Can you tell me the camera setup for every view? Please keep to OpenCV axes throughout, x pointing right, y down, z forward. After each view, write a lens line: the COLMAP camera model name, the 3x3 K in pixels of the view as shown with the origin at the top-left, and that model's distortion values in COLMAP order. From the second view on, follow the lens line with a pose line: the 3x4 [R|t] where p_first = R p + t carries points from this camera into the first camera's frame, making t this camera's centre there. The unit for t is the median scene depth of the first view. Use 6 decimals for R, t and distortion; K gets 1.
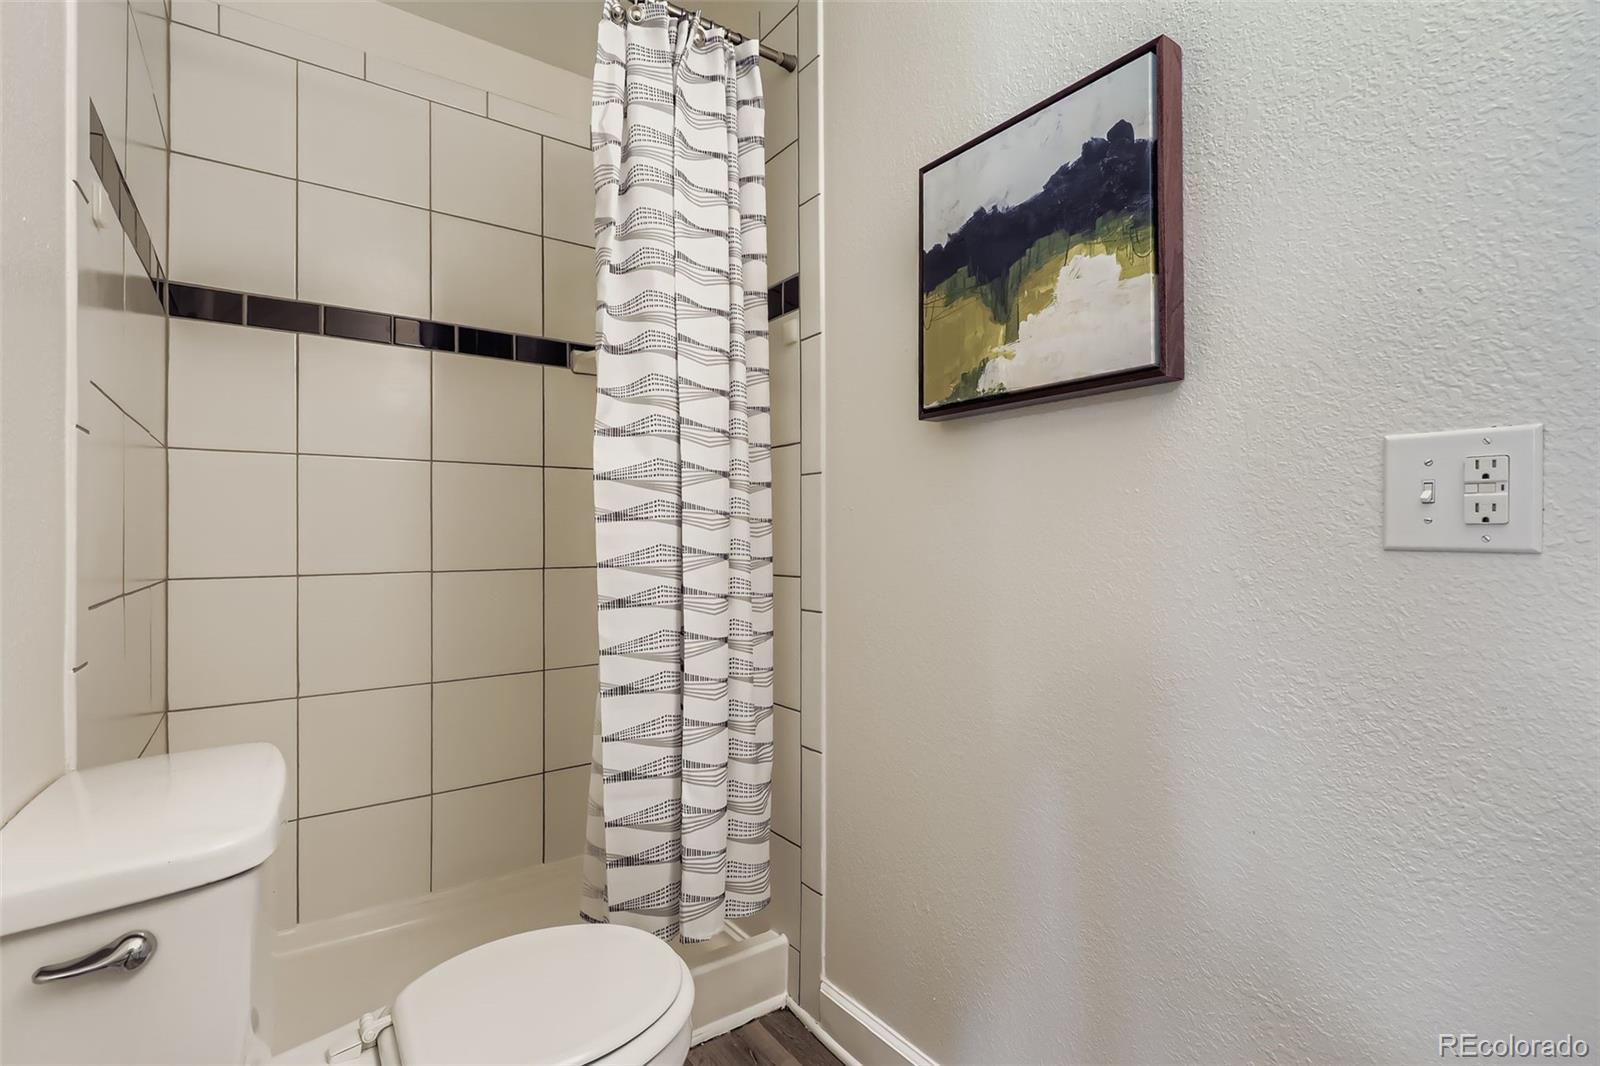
lens RADIAL K [[731.1, 0, 806.7], [0, 731.1, 540.9], [0, 0, 1]] dist [0.002300, -0.000080]
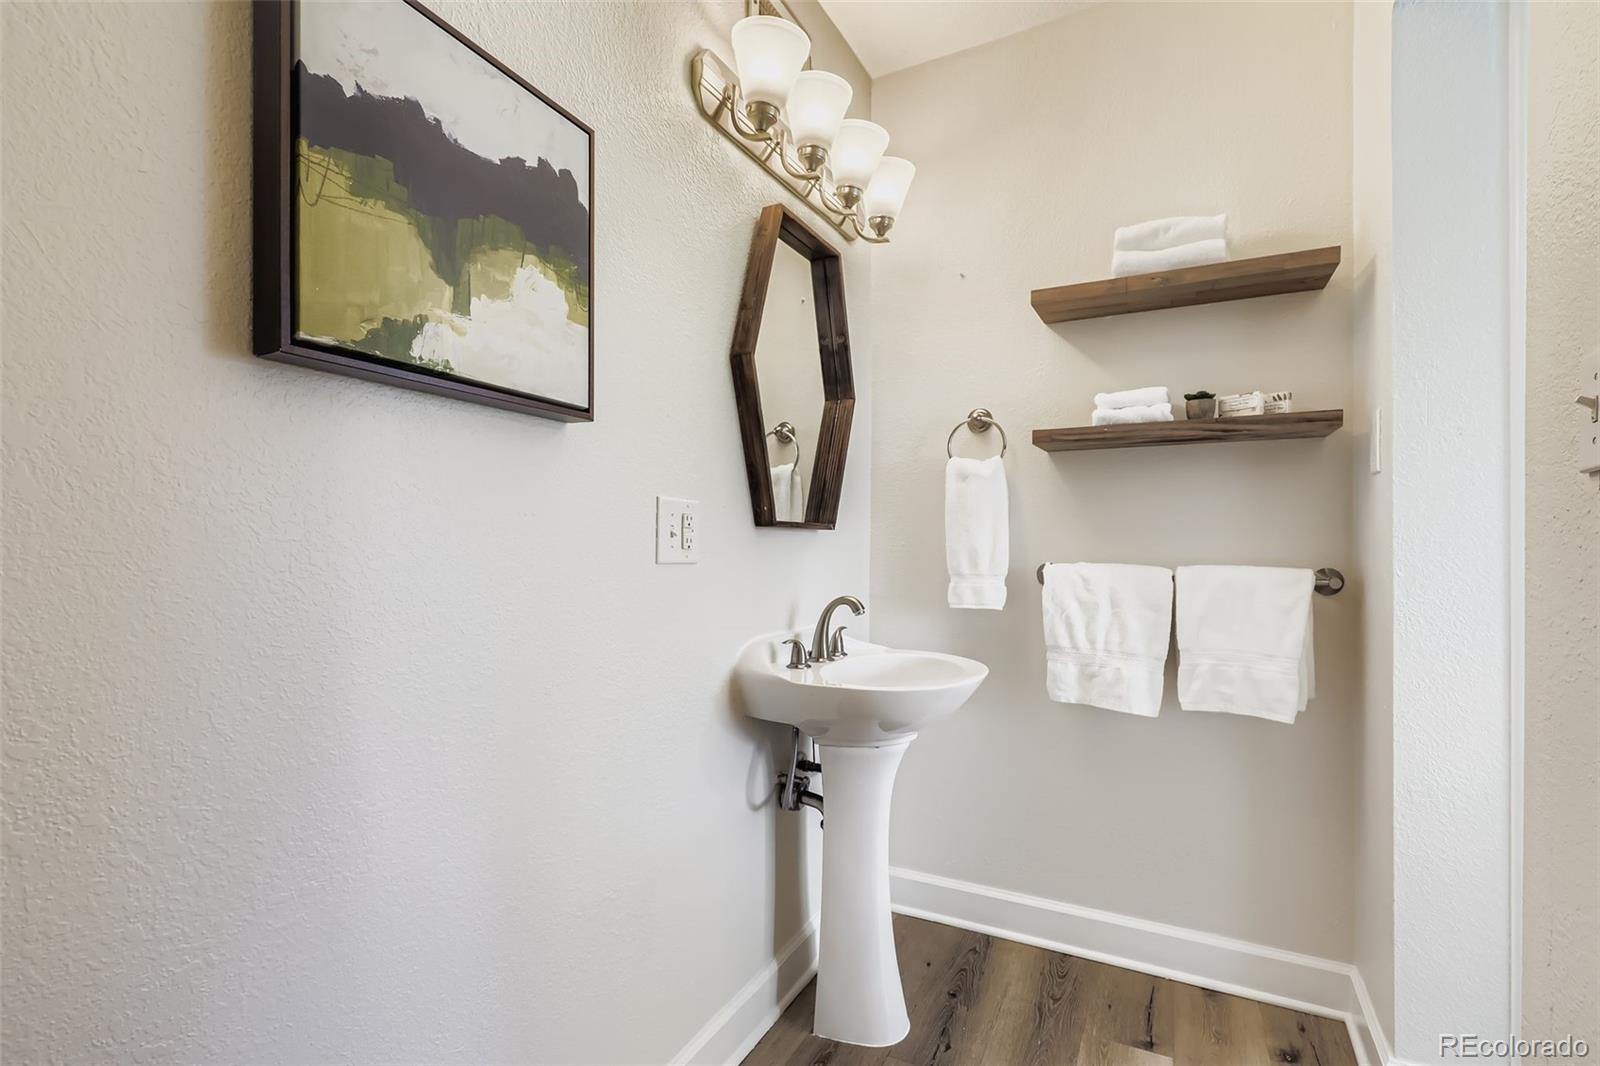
lens RADIAL K [[731.1, 0, 806.7], [0, 731.1, 540.9], [0, 0, 1]] dist [0.002300, -0.000080]
pose [[-0.454984, 0.001219, 0.890499, -0.594867], [-0.004709, 0.999982, -0.003775, -0.024853], [-0.890487, -0.005911, -0.454970, 1.020468]]
